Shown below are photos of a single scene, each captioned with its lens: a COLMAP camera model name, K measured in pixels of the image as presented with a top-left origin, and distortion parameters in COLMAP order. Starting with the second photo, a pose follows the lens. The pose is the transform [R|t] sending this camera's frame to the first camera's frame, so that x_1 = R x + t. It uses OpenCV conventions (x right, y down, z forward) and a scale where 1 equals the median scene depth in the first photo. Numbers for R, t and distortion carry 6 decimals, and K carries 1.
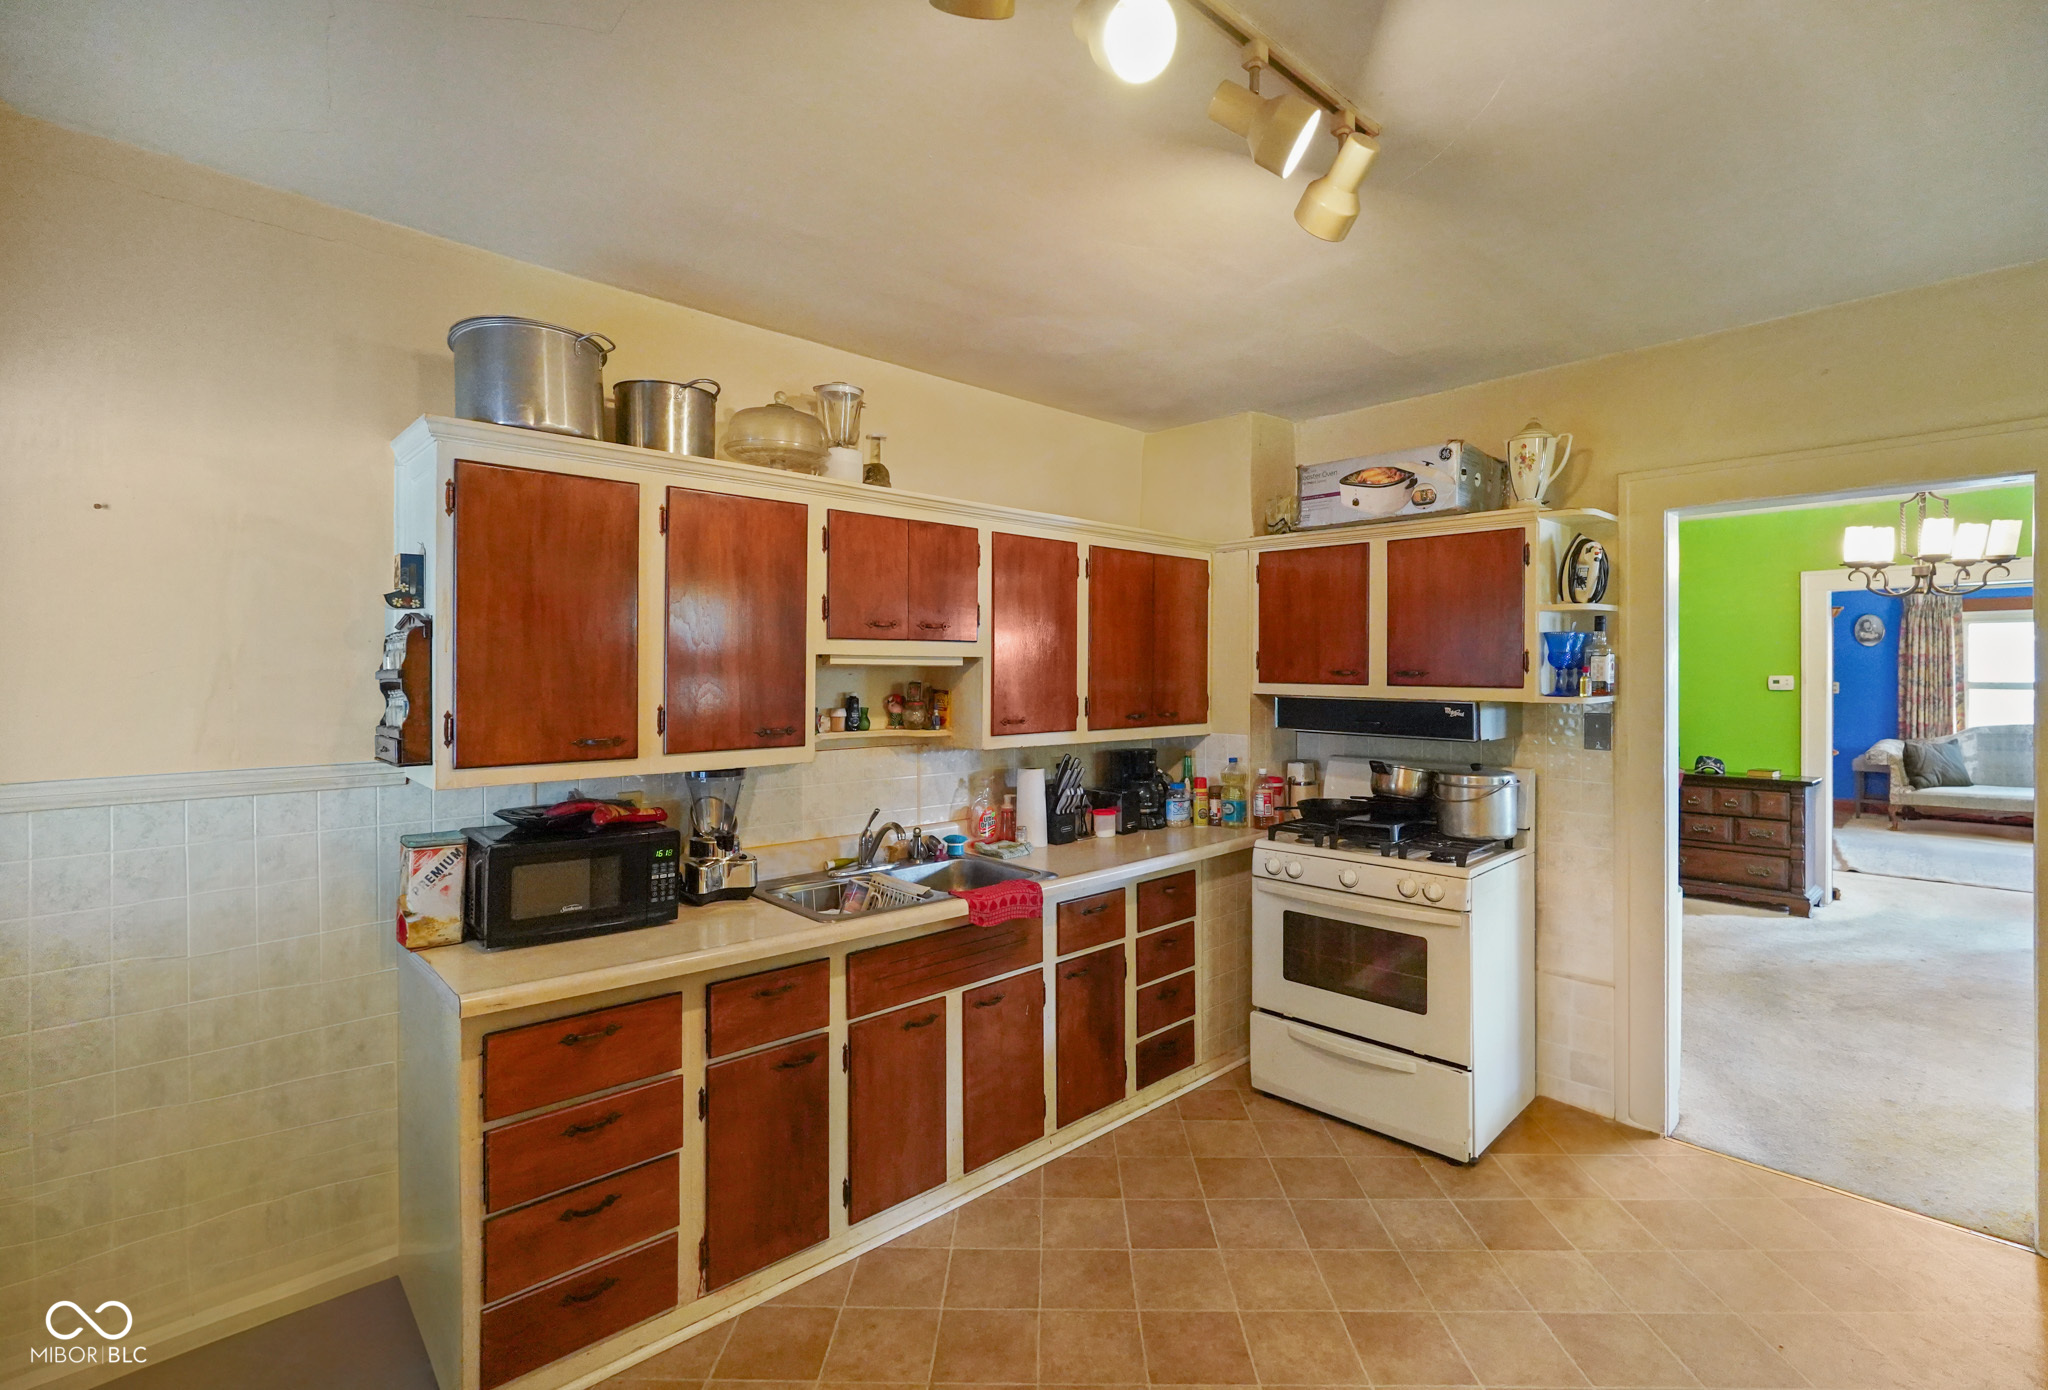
lens RADIAL K [[976.3, 0, 1026.4], [0, 976.3, 664.5], [0, 0, 1]] dist [-0.000025, 0.000175]
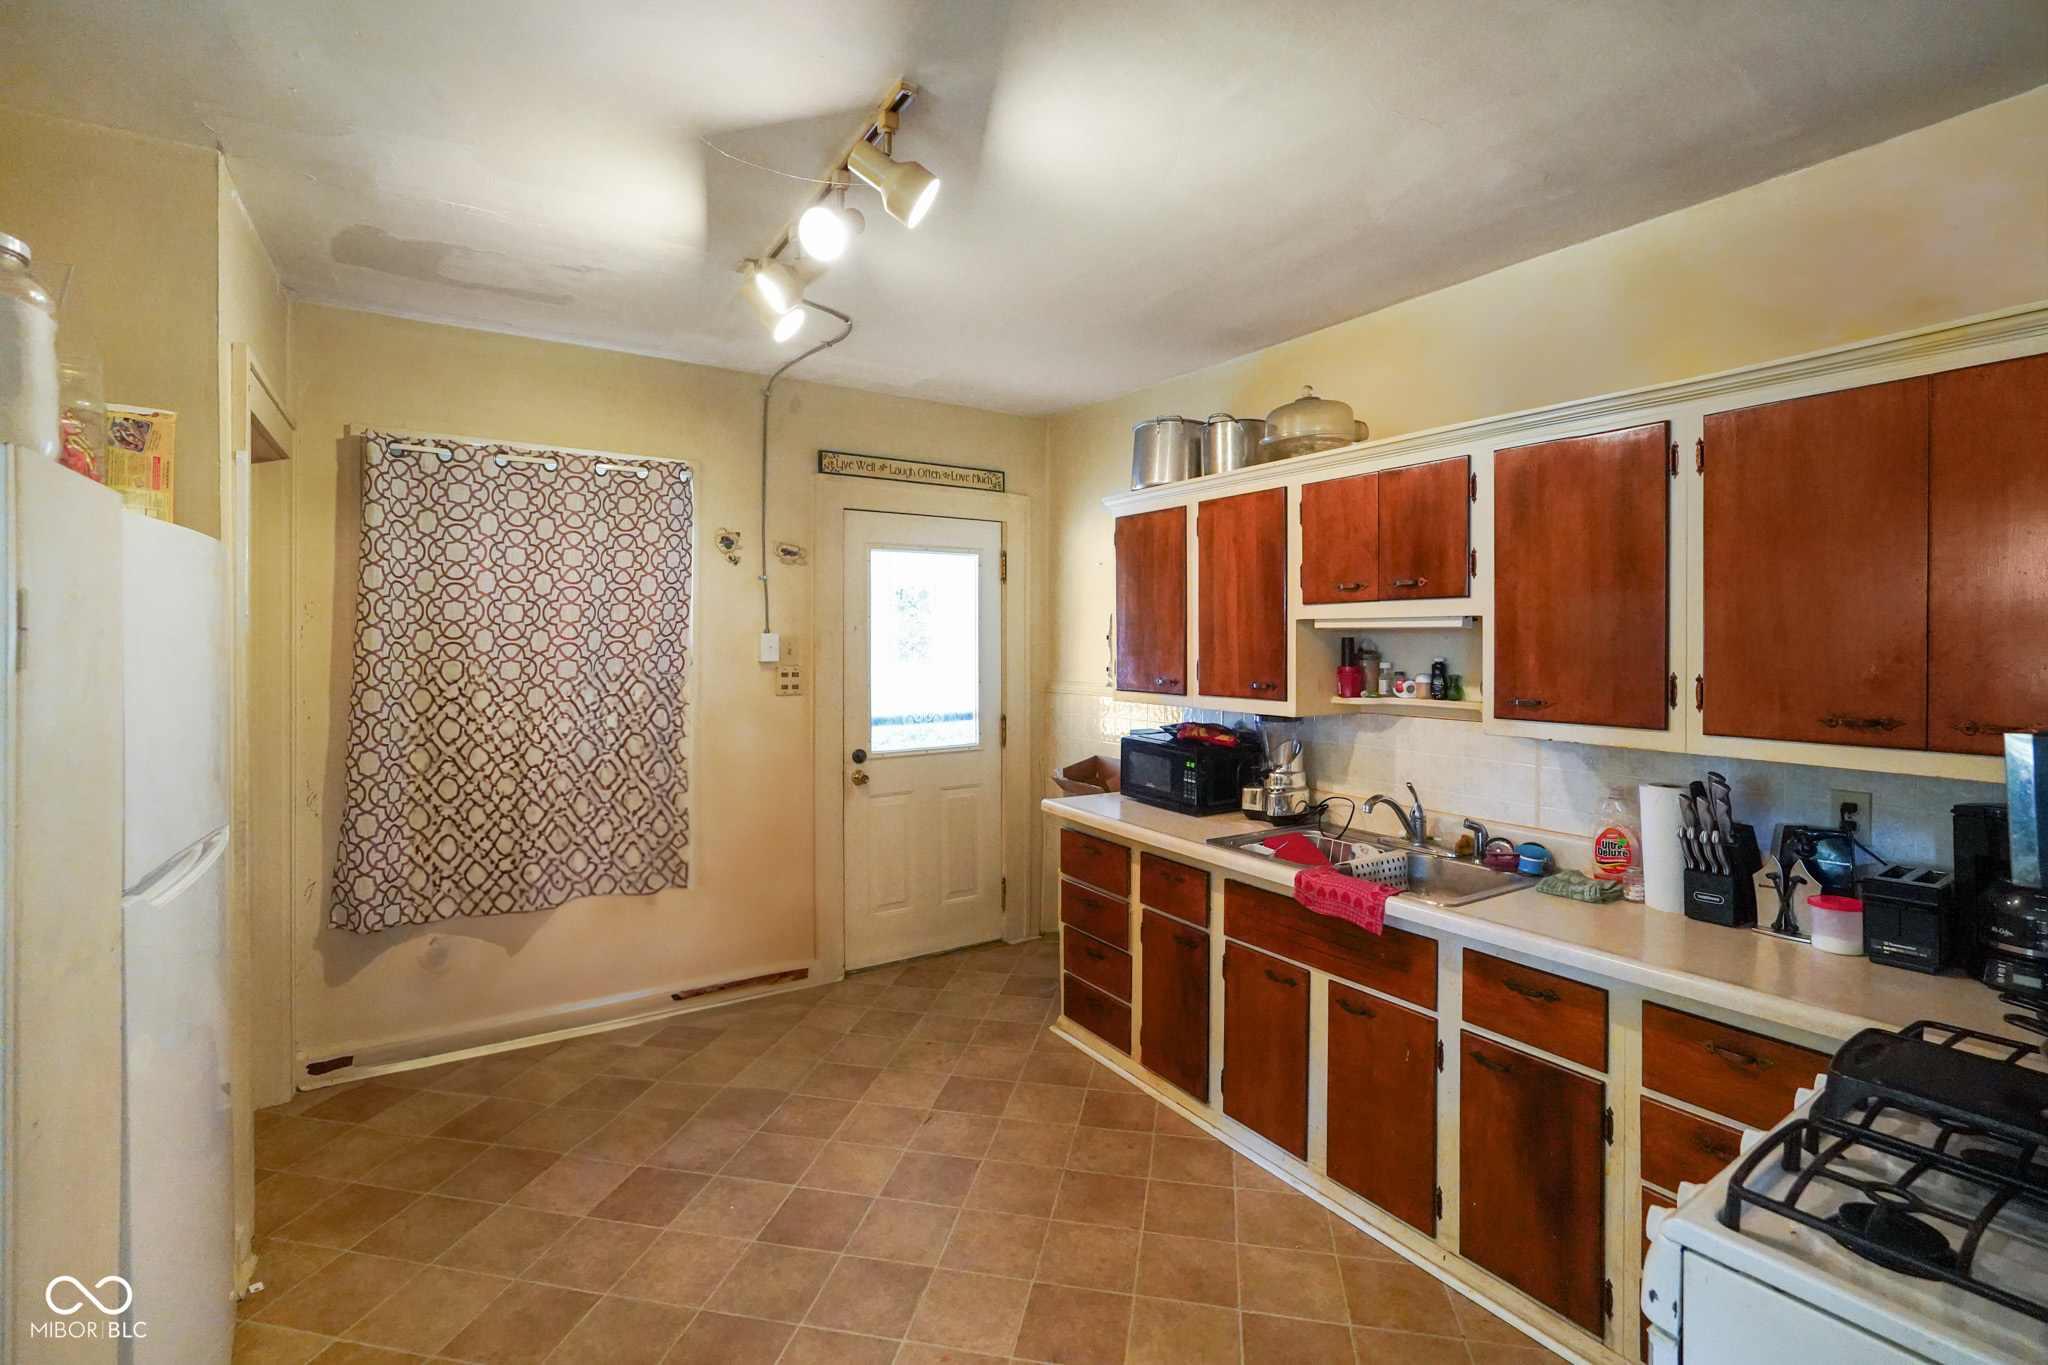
lens RADIAL K [[939.3, 0, 1028.0], [0, 939.3, 641.8], [0, 0, 1]] dist [-0.000516, 0.000067]
pose [[-0.196834, -0.001608, -0.980435, 0.877064], [0.001219, 0.999997, -0.001885, 0.016564], [0.980436, -0.001567, -0.196832, 0.908713]]
